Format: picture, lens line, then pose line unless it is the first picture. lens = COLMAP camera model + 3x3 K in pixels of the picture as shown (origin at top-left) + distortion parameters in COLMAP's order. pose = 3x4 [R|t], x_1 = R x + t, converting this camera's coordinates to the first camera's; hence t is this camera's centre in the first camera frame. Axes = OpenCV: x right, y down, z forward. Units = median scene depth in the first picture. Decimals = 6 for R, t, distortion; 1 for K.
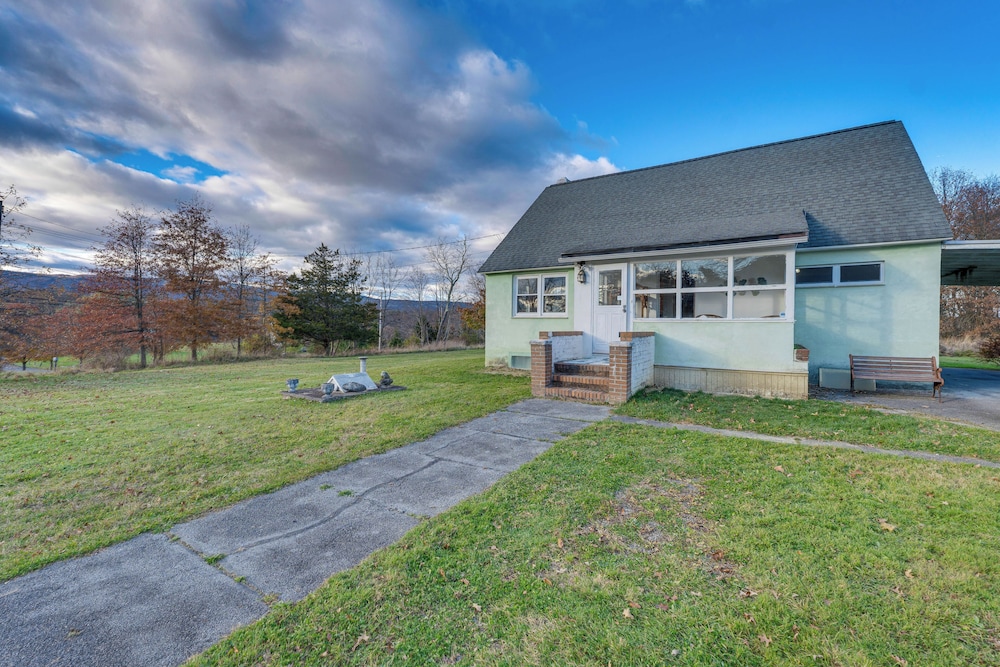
lens RADIAL K [[434.7, 0, 498.9], [0, 434.7, 329.8], [0, 0, 1]] dist [-0.001110, -0.000202]
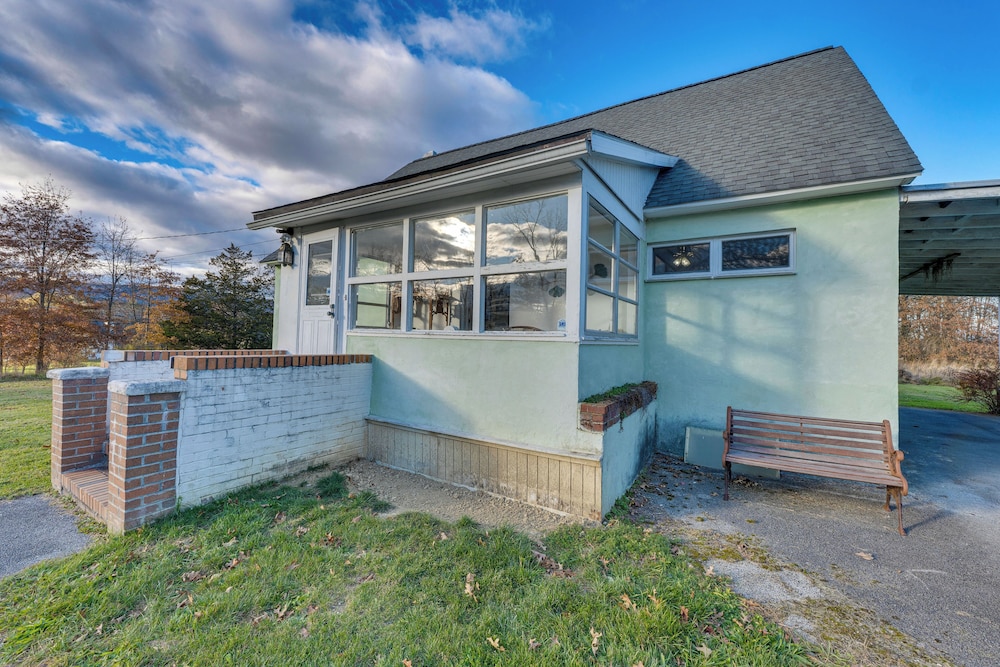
lens RADIAL K [[419.2, 0, 497.1], [0, 419.2, 328.9], [0, 0, 1]] dist [-0.004705, -0.000414]
pose [[0.999641, 0.019821, 0.018038, 0.457273], [-0.019196, 0.999230, -0.034208, -0.011471], [-0.018702, 0.033850, 0.999252, 0.443810]]
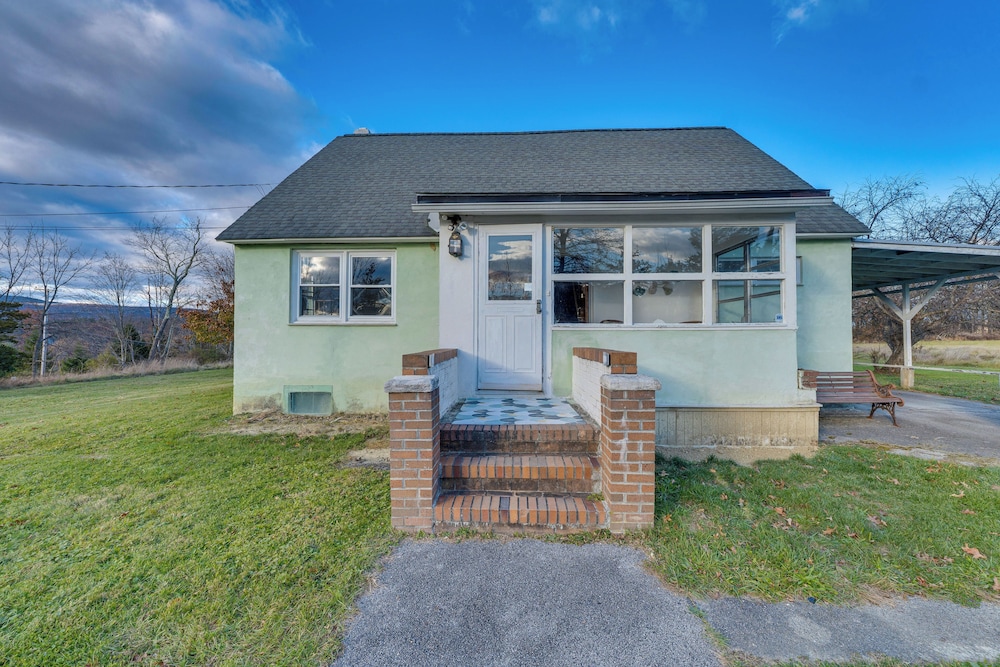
lens RADIAL K [[422.1, 0, 505.2], [0, 422.1, 328.0], [0, 0, 1]] dist [-0.002617, -0.000080]
pose [[0.852829, 0.000242, 0.522190, -0.024349], [0.014595, 0.999598, -0.024300, -0.008525], [-0.521986, 0.028345, 0.852483, 0.534298]]
